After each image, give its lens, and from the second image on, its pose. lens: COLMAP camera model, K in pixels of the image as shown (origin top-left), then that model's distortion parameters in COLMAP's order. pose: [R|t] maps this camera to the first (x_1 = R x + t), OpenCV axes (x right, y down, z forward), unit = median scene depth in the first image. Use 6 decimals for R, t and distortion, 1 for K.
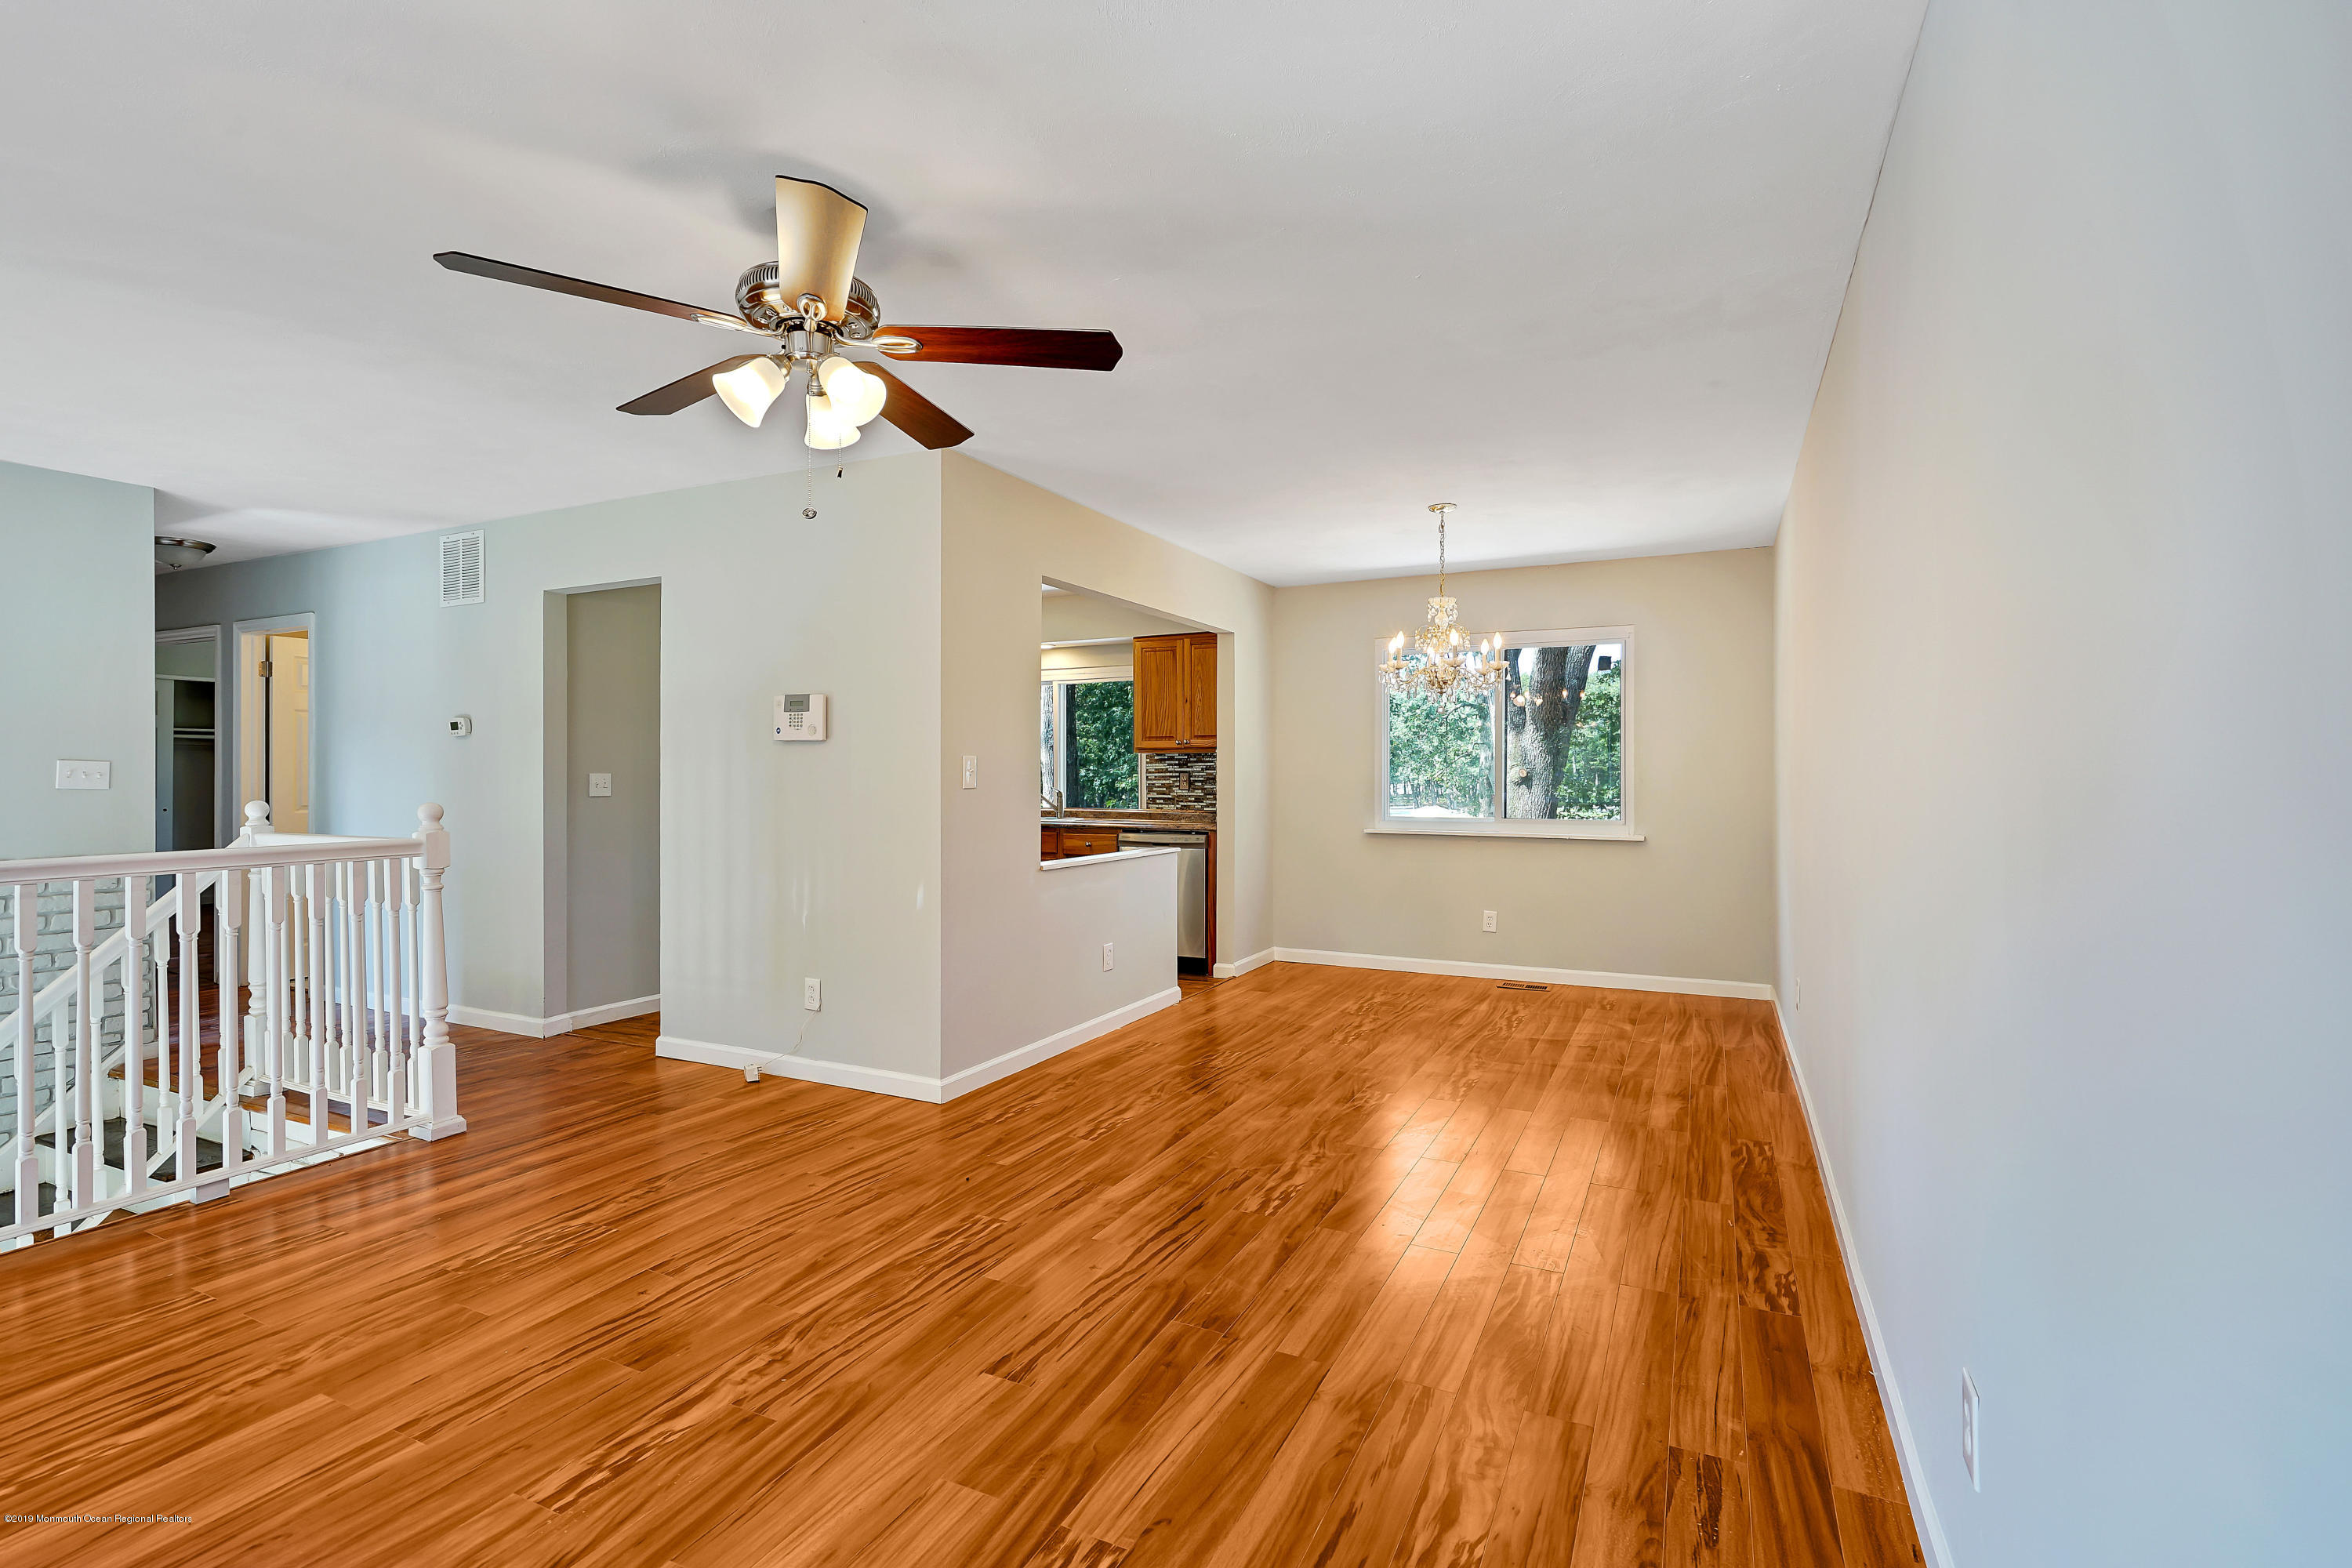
lens RADIAL K [[1095.0, 0, 1158.5], [0, 1095.0, 783.0], [0, 0, 1]] dist [0.001097, 0.000240]
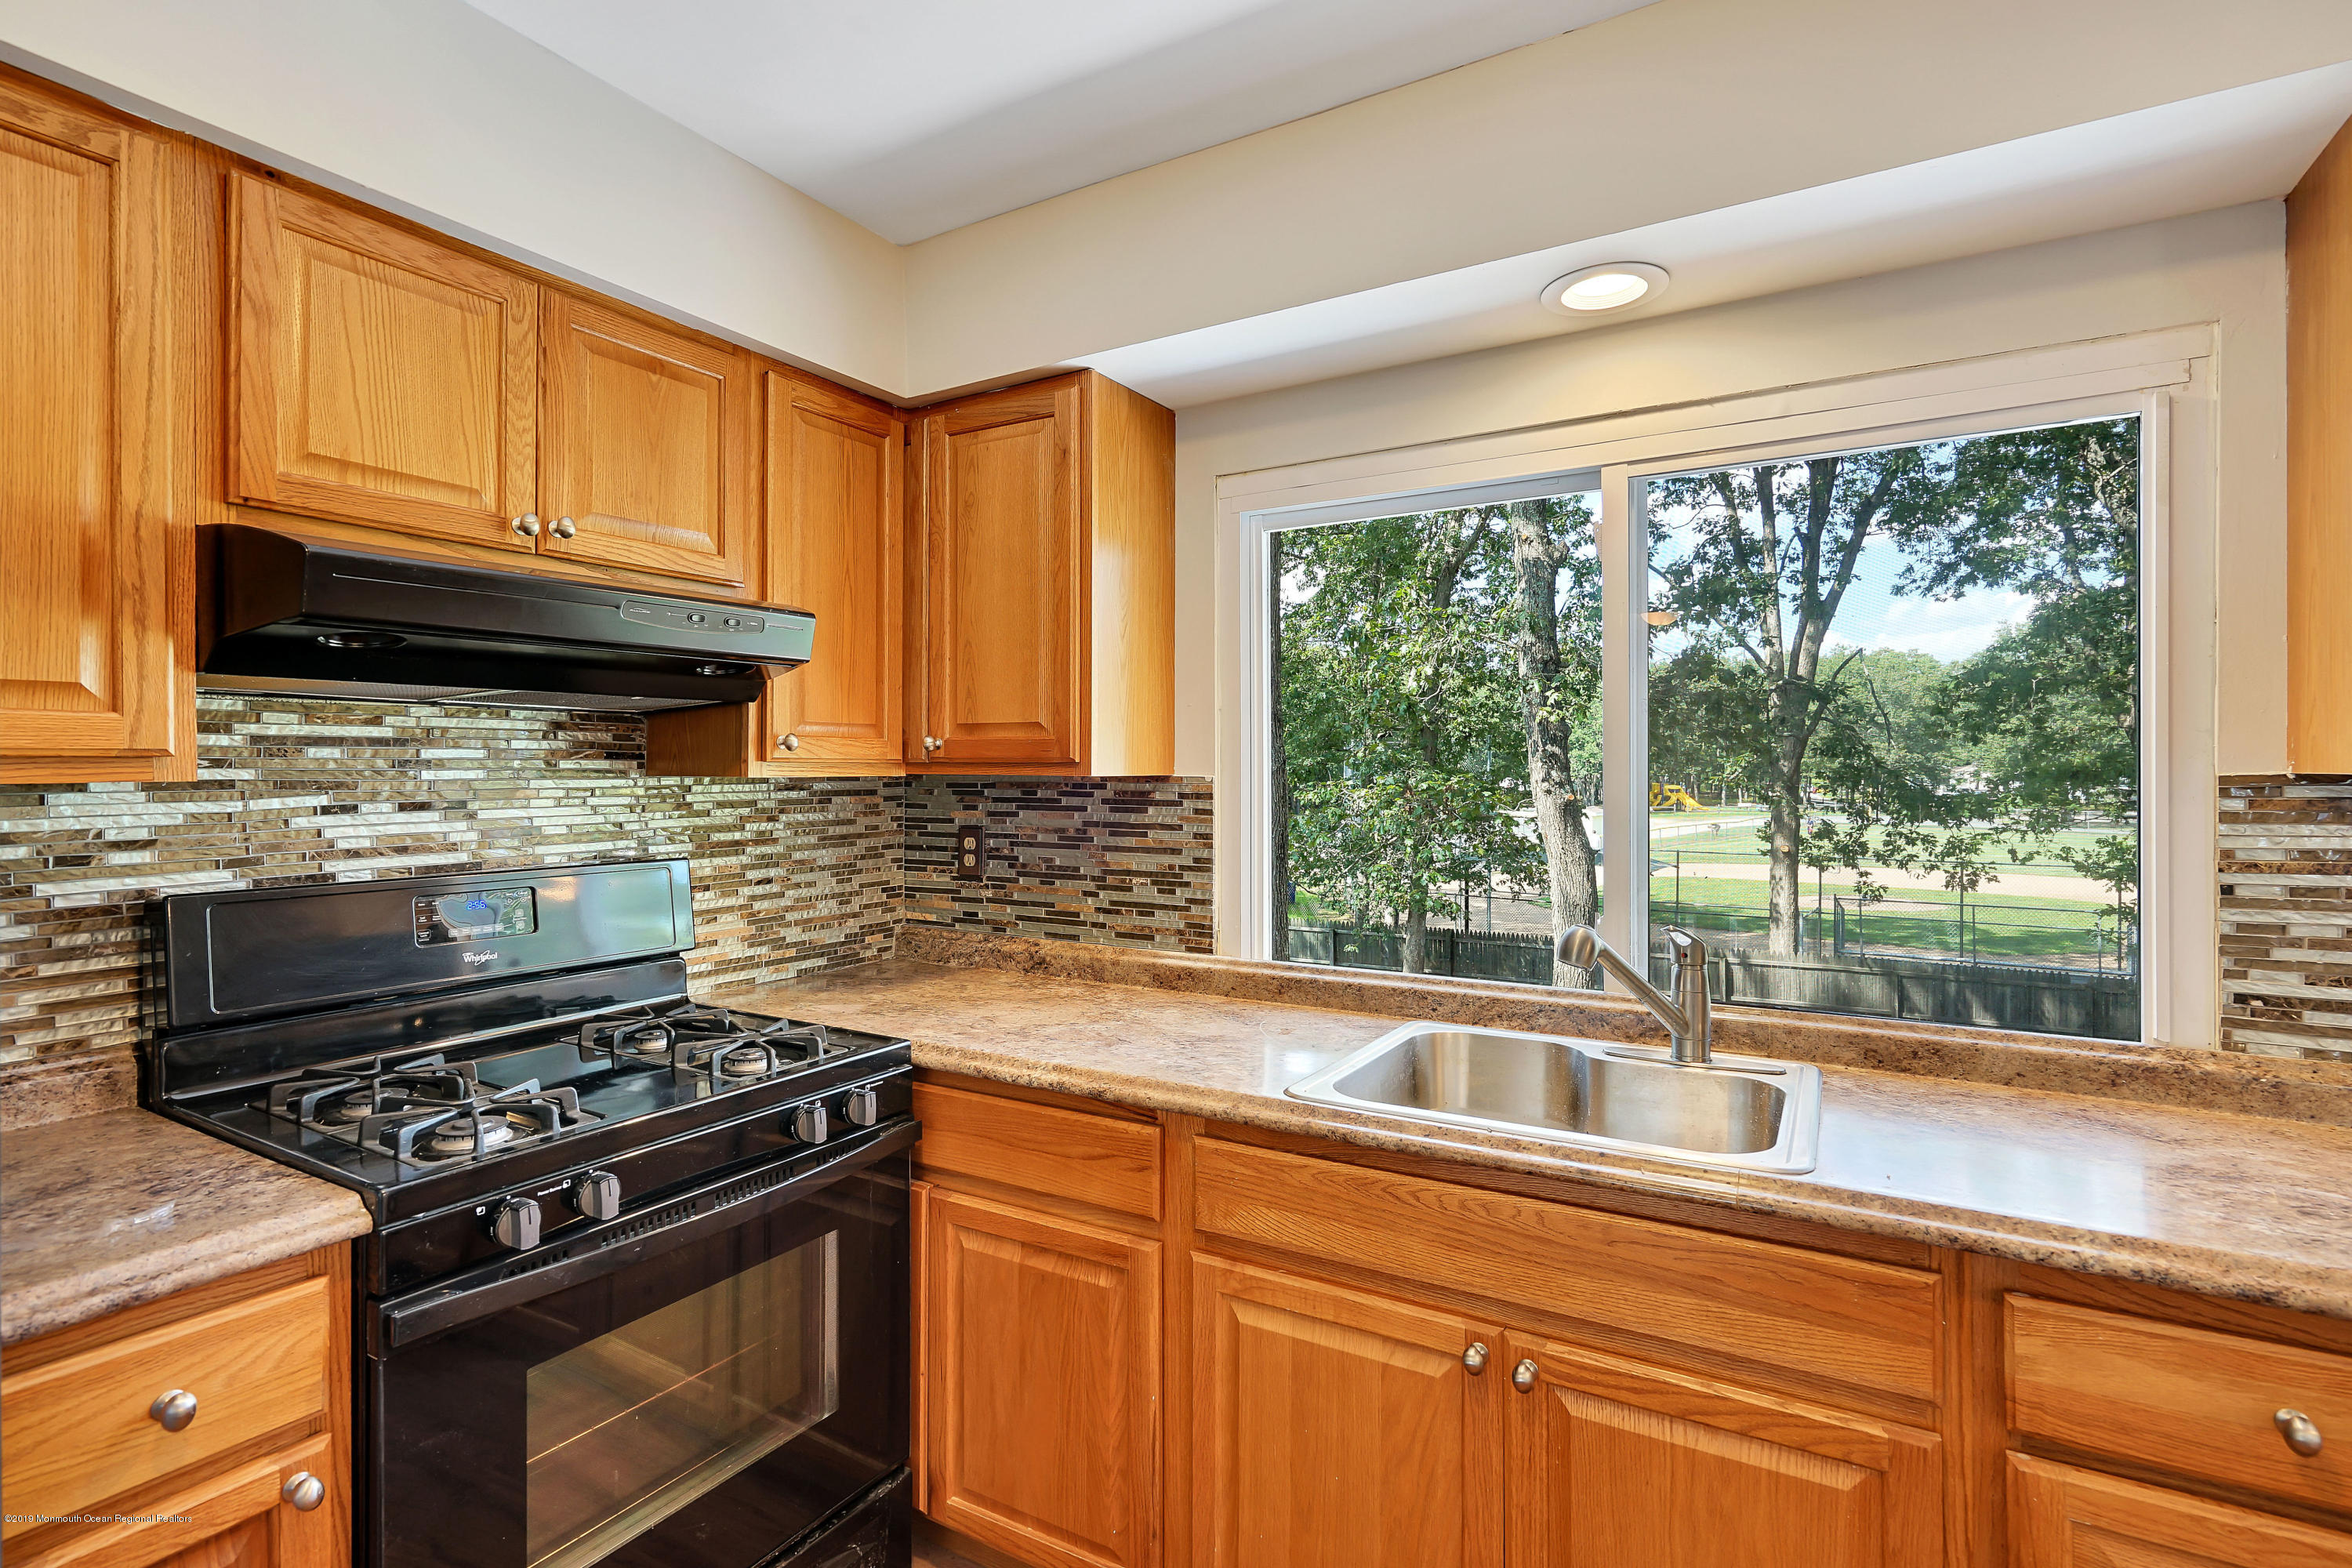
lens RADIAL K [[1095.3, 0, 1187.3], [0, 1095.3, 772.1], [0, 0, 1]] dist [-0.000010, -0.000106]
pose [[0.998376, -0.003436, -0.056863, -0.456418], [0.003059, 0.999973, -0.006722, -0.063878], [0.056885, 0.006537, 0.998359, 1.955004]]
